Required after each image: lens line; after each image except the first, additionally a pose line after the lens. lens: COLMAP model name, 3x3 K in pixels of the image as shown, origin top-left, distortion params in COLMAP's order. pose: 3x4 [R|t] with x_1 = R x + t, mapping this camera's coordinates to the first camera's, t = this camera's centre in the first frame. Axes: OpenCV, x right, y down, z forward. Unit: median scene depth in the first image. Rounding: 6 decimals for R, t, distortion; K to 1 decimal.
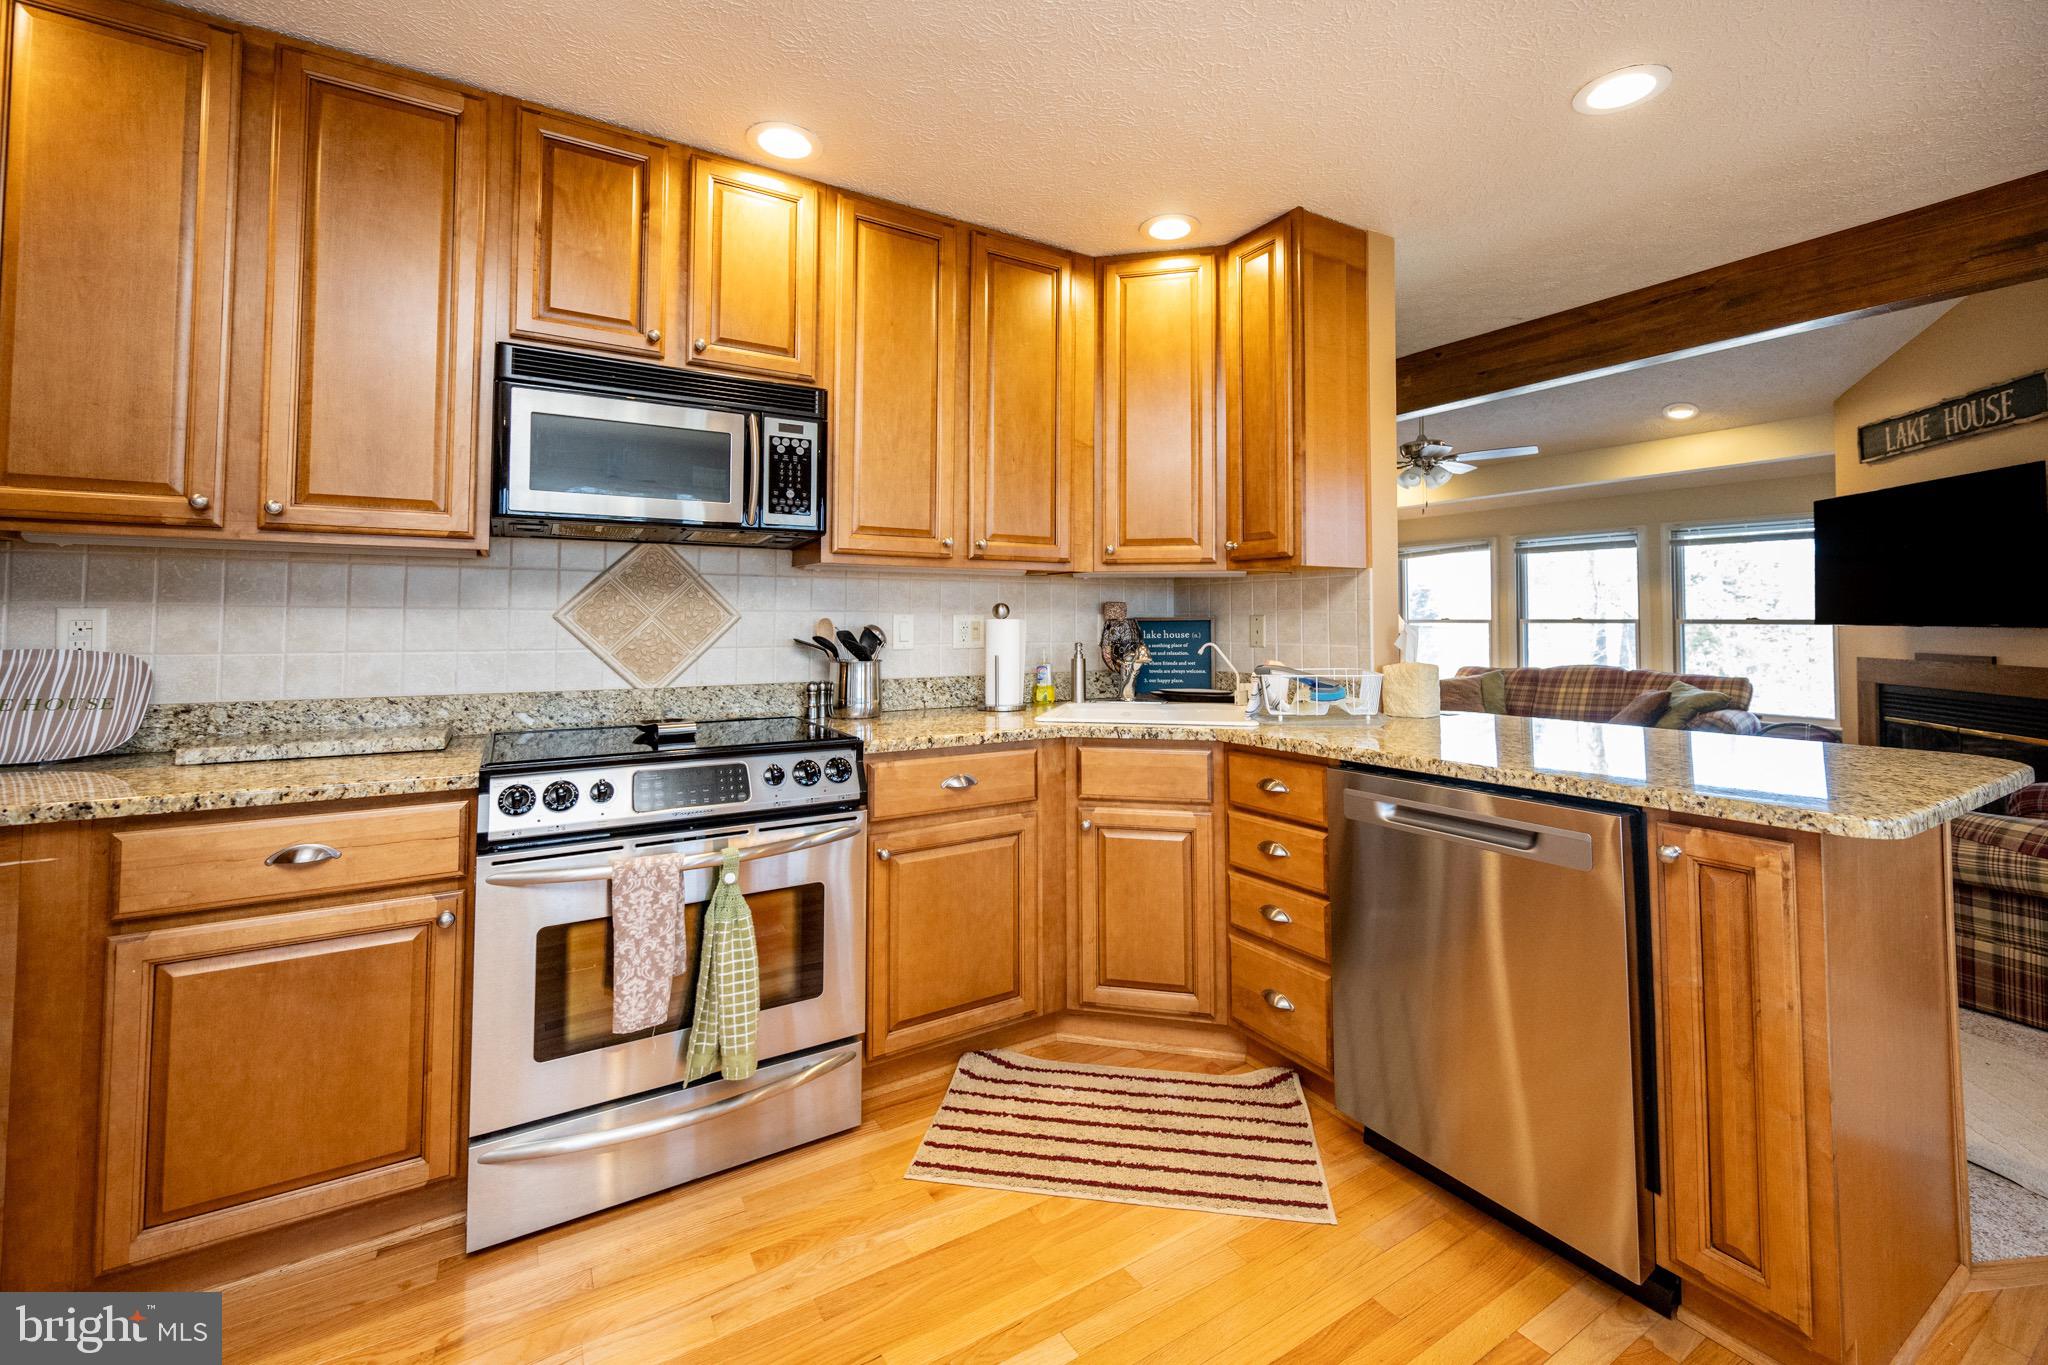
lens RADIAL K [[847.7, 0, 1010.2], [0, 847.7, 589.7], [0, 0, 1]] dist [-0.001444, 0.000039]
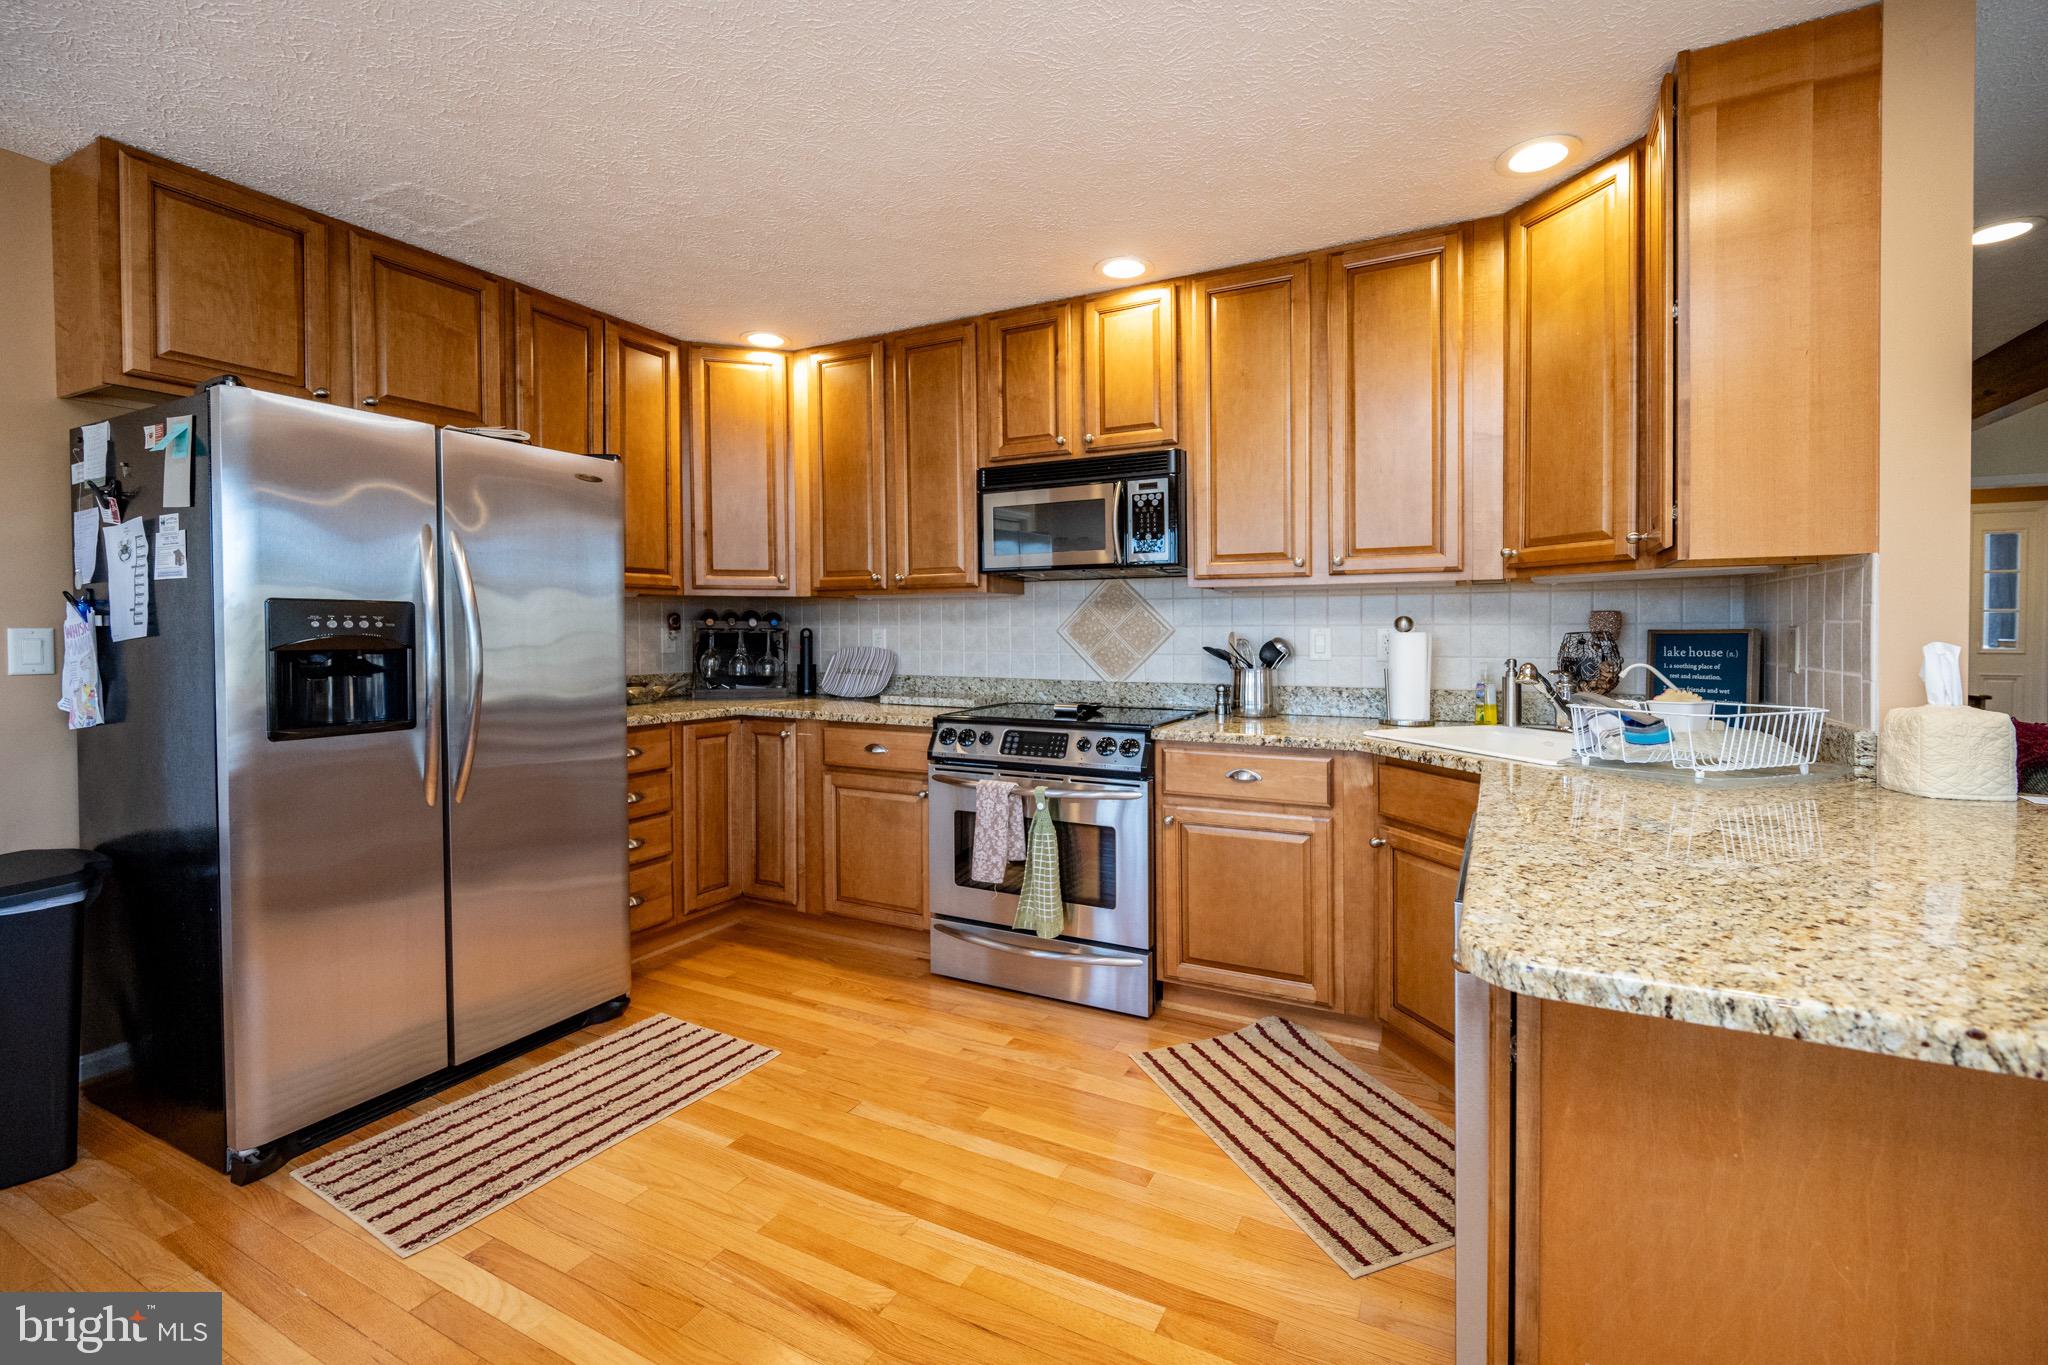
lens RADIAL K [[822.7, 0, 1094.9], [0, 822.7, 643.7], [0, 0, 1]] dist [-0.002002, -0.000287]
pose [[0.564395, 0.012887, -0.825404, 0.744145], [0.034607, 0.998630, 0.039254, -0.002091], [0.824779, -0.050719, 0.563176, 0.217151]]
